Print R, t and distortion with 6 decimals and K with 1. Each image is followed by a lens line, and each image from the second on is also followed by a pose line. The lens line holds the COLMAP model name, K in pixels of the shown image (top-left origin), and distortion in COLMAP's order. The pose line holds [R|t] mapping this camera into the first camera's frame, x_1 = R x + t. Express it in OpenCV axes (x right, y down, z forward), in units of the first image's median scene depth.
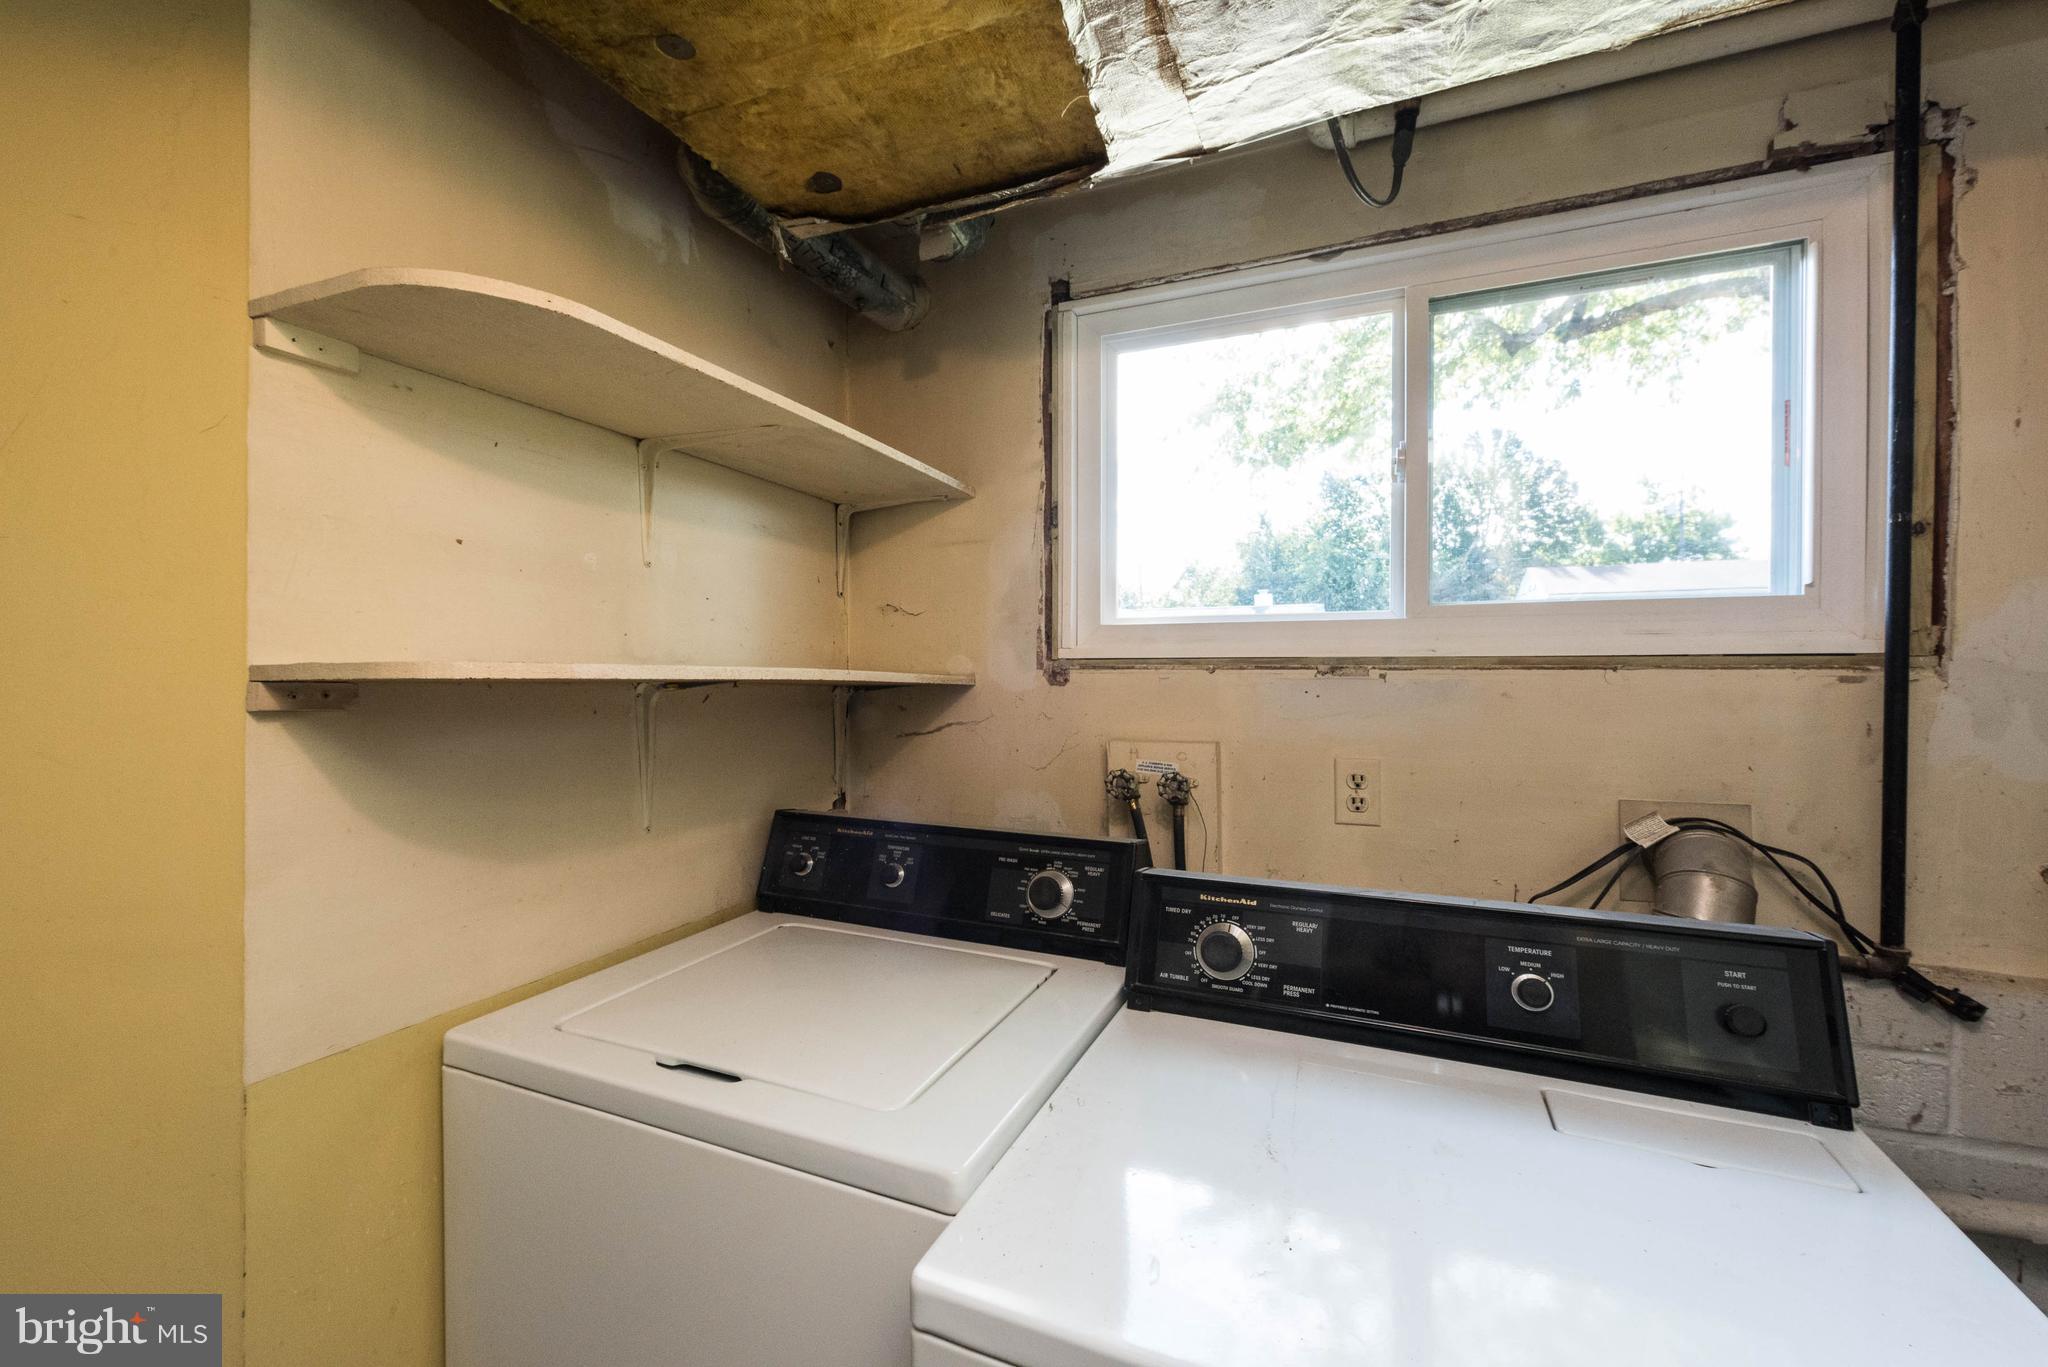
lens RADIAL K [[805.7, 0, 1027.6], [0, 805.7, 676.6], [0, 0, 1]] dist [0.009391, -0.001128]
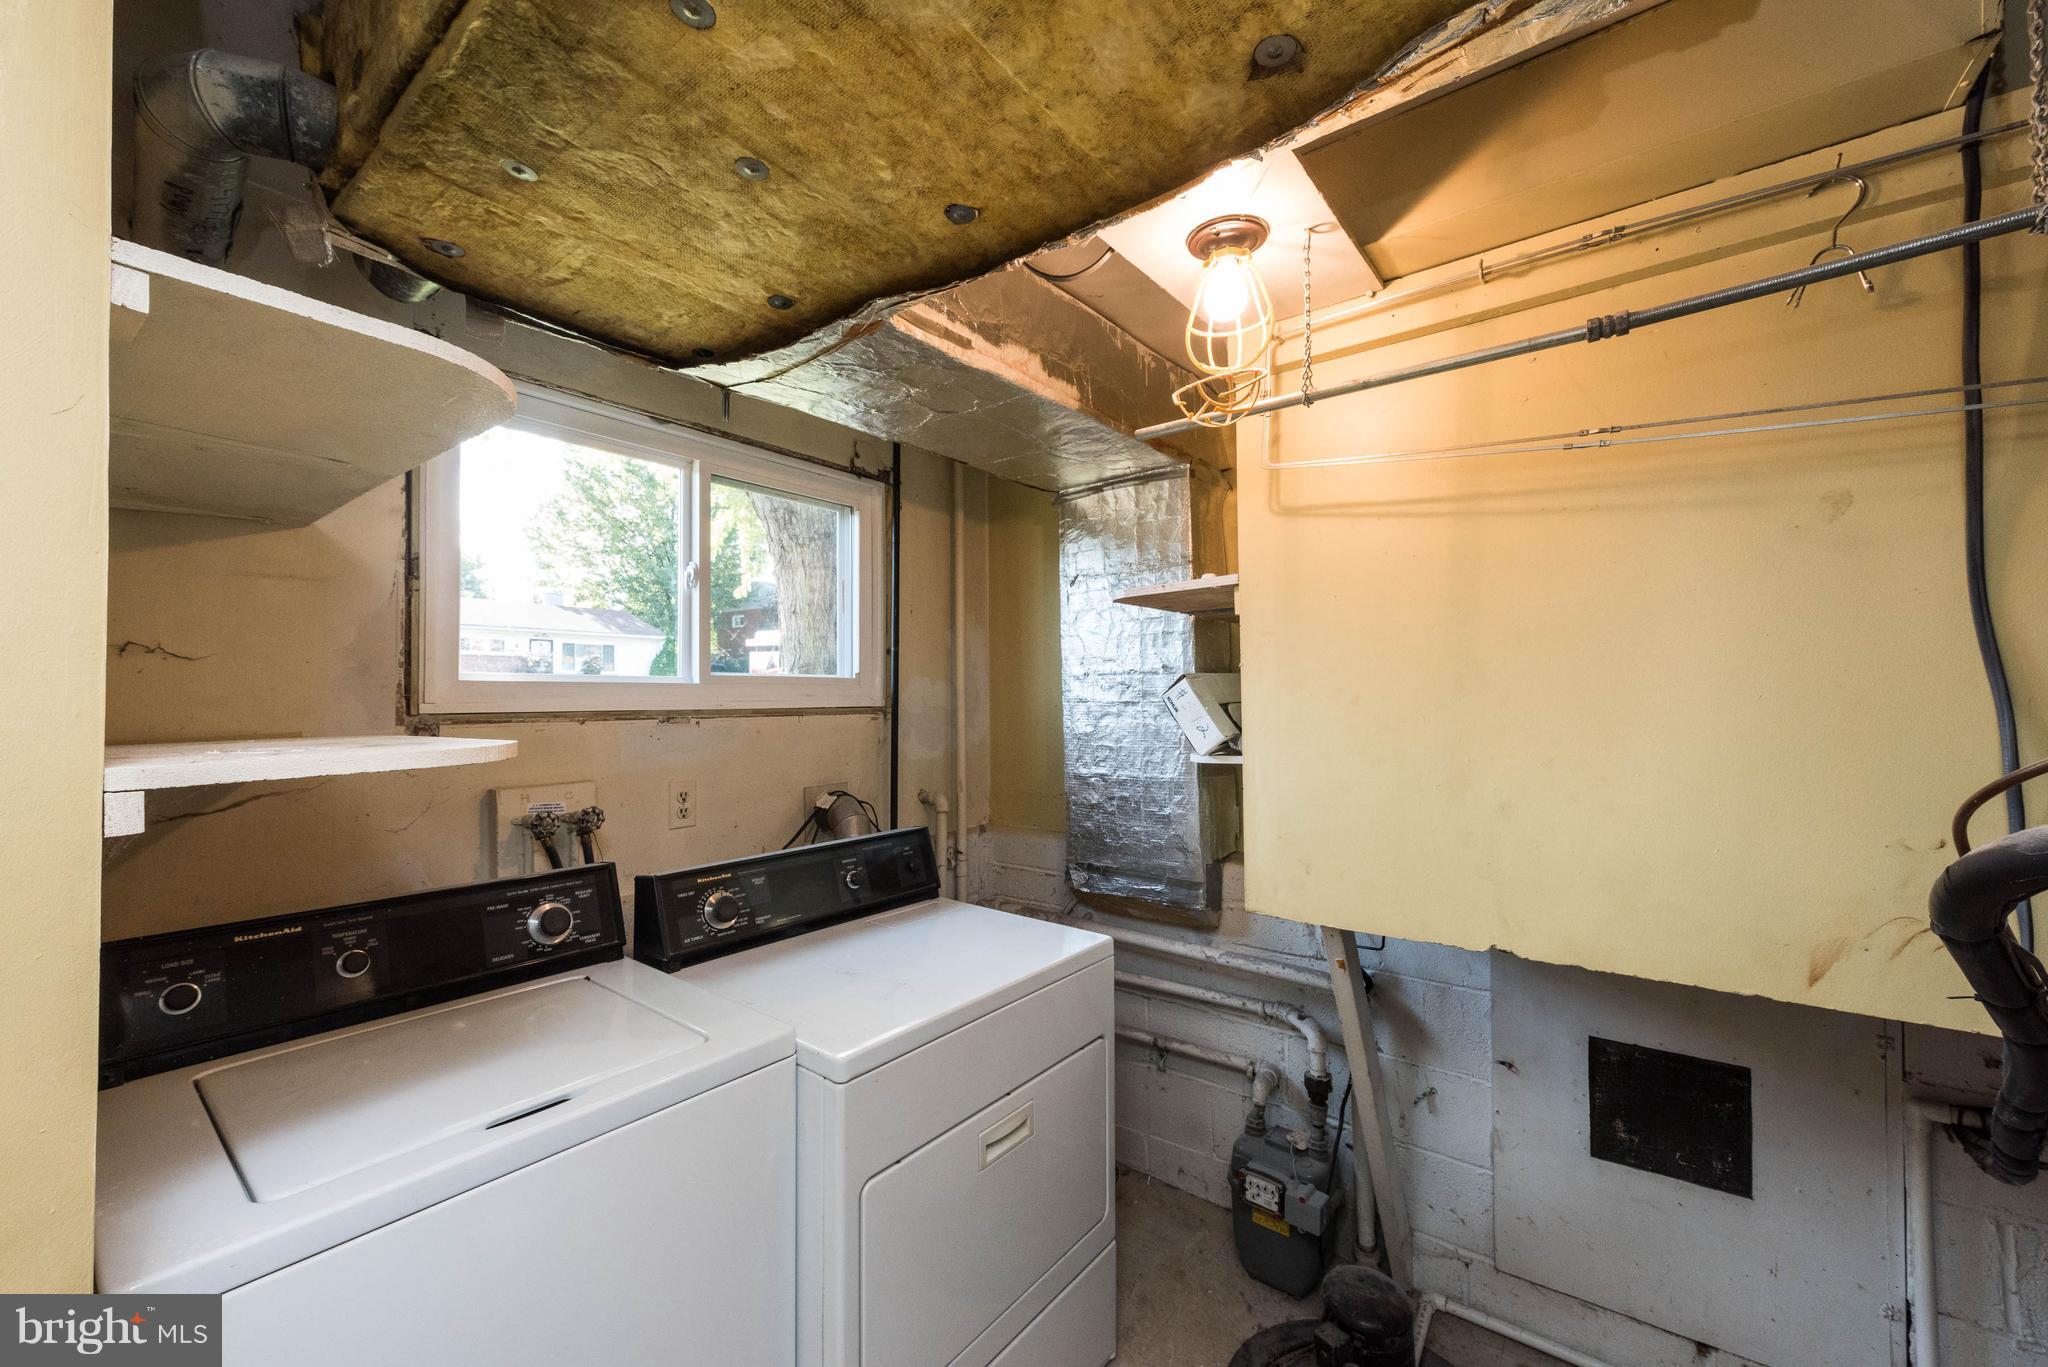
lens RADIAL K [[805.7, 0, 1040.6], [0, 805.7, 688.3], [0, 0, 1]] dist [0.009391, -0.001128]
pose [[0.241080, 0.010615, 0.970447, -0.842090], [0.008713, 0.999876, -0.013102, -0.039191], [-0.970466, 0.011614, 0.240957, 0.040696]]
